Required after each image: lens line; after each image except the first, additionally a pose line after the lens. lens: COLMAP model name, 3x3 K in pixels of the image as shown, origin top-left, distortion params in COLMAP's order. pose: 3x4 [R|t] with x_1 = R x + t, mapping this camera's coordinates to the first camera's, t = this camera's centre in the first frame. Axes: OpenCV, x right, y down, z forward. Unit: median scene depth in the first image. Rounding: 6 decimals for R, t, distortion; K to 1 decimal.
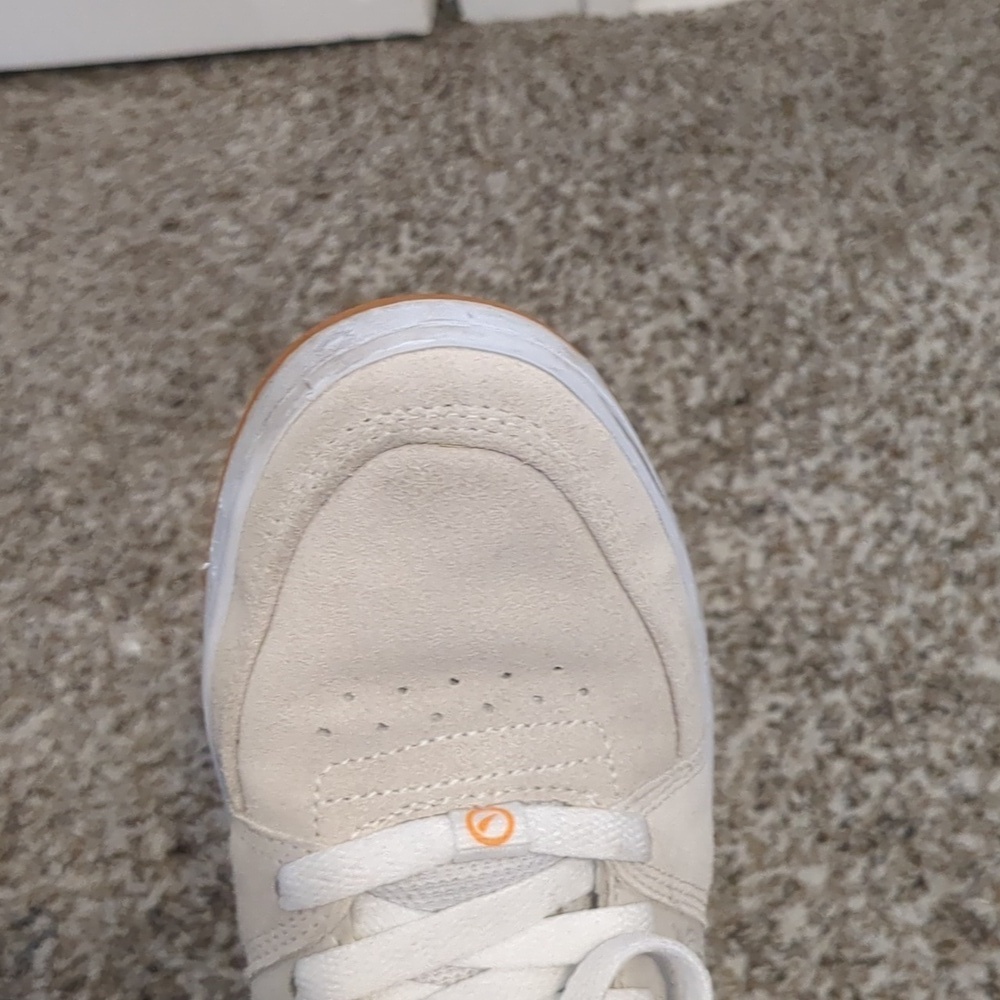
lens RADIAL K [[1805.0, 0, 498.6], [0, 1805.0, 493.9], [0, 0, 1]] dist [0.059512, 0.000000]
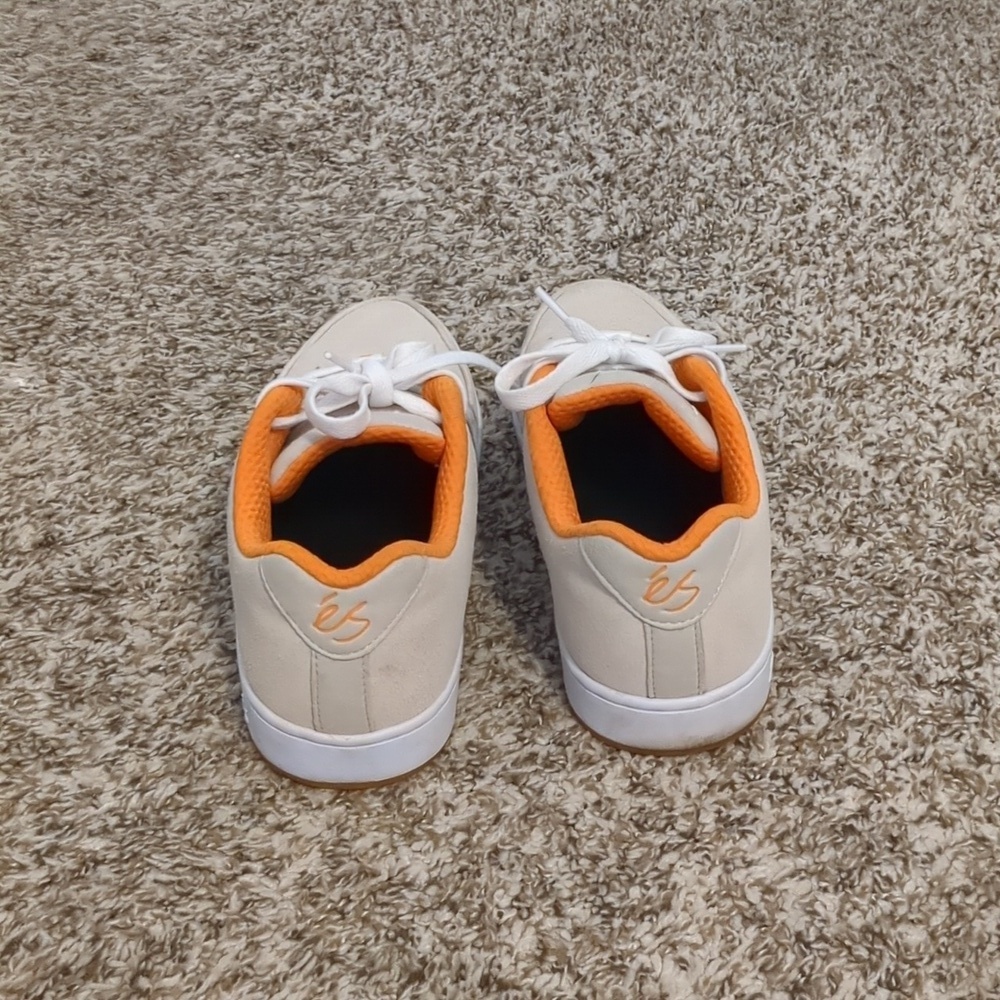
lens RADIAL K [[1805.0, 0, 500.8], [0, 1805.0, 502.1], [0, 0, 1]] dist [0.059512, 0.000000]
pose [[0.991266, 0.112153, 0.069375, 0.000934], [-0.106920, 0.991431, -0.075048, 0.178013], [-0.077197, 0.066975, 0.994764, -0.015520]]
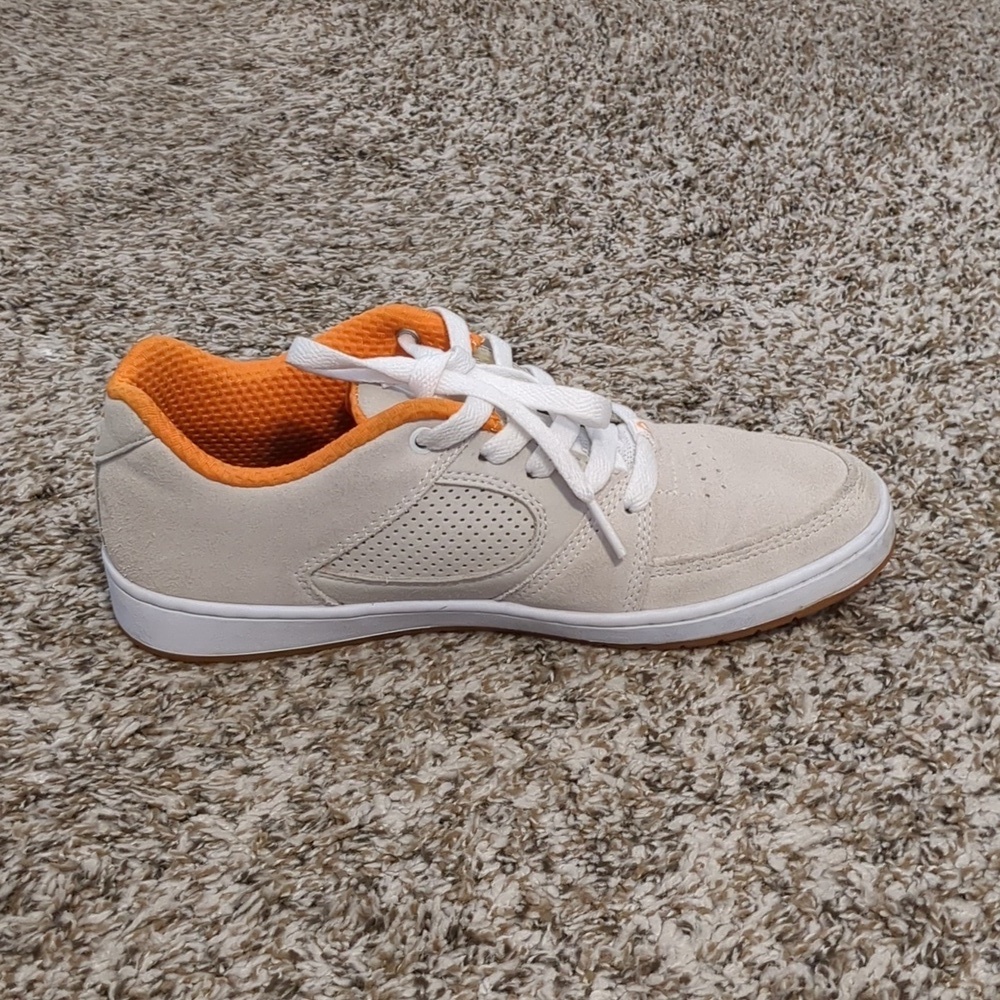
lens RADIAL K [[1805.0, 0, 500.3], [0, 1805.0, 507.1], [0, 0, 1]] dist [0.059512, 0.000000]
pose [[0.988774, 0.146453, -0.029639, 0.067938], [-0.149348, 0.974901, -0.165117, 0.257821], [0.004713, 0.167690, 0.985829, 0.065307]]
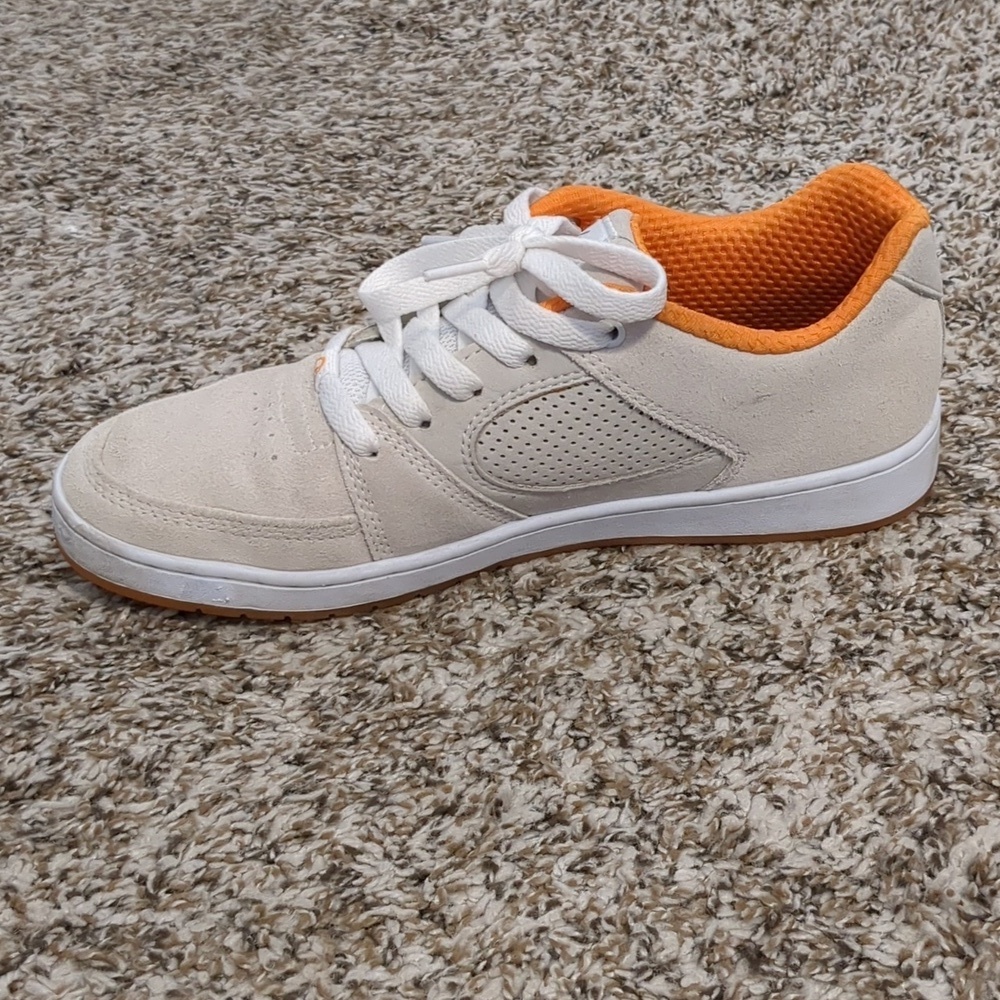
lens RADIAL K [[1805.0, 0, 502.3], [0, 1805.0, 502.7], [0, 0, 1]] dist [0.059512, 0.000000]
pose [[0.990318, 0.131115, -0.045594, 0.062688], [-0.136078, 0.981842, -0.132174, 0.277640], [0.027436, 0.137098, 0.990177, 0.118764]]
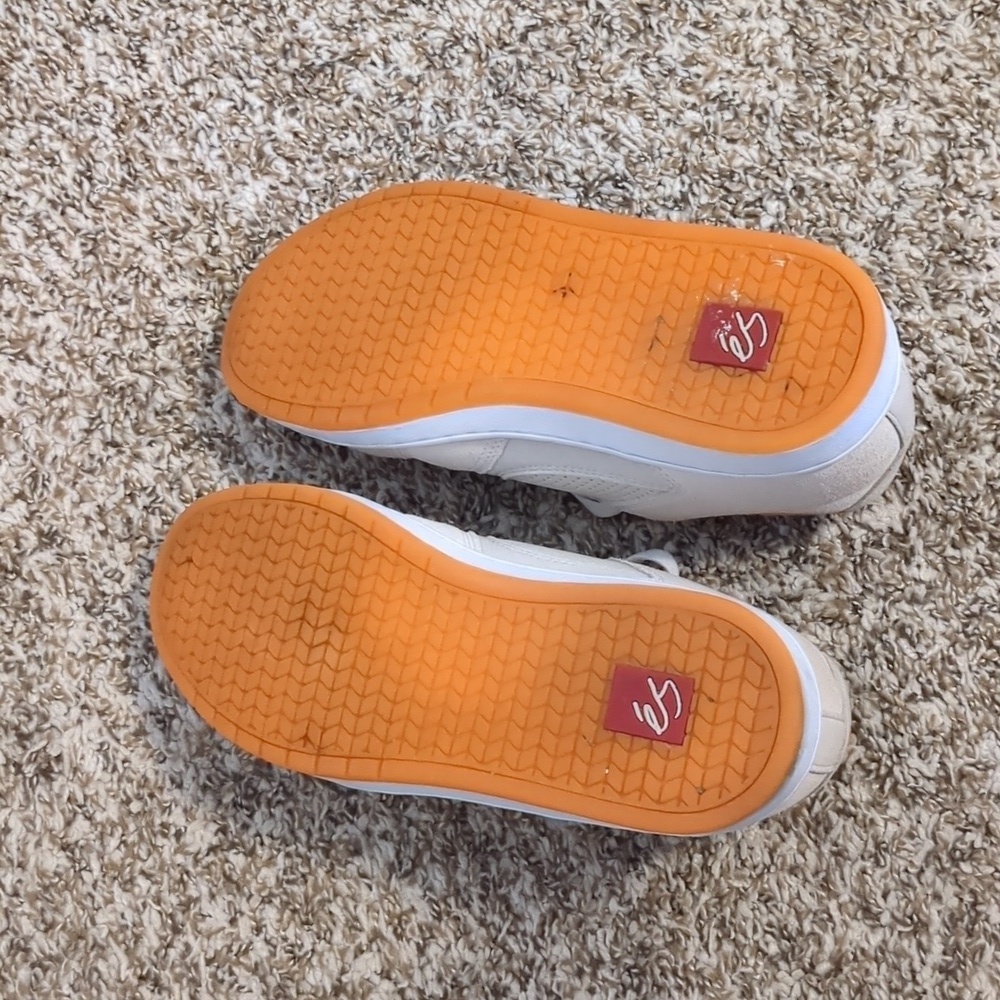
lens RADIAL K [[1805.0, 0, 490.3], [0, 1805.0, 501.2], [0, 0, 1]] dist [0.059512, 0.000000]
pose [[0.204944, -0.920714, 0.332089, -0.150557], [0.736119, 0.368608, 0.567677, -0.250731], [-0.645080, 0.128115, 0.753299, 0.154079]]
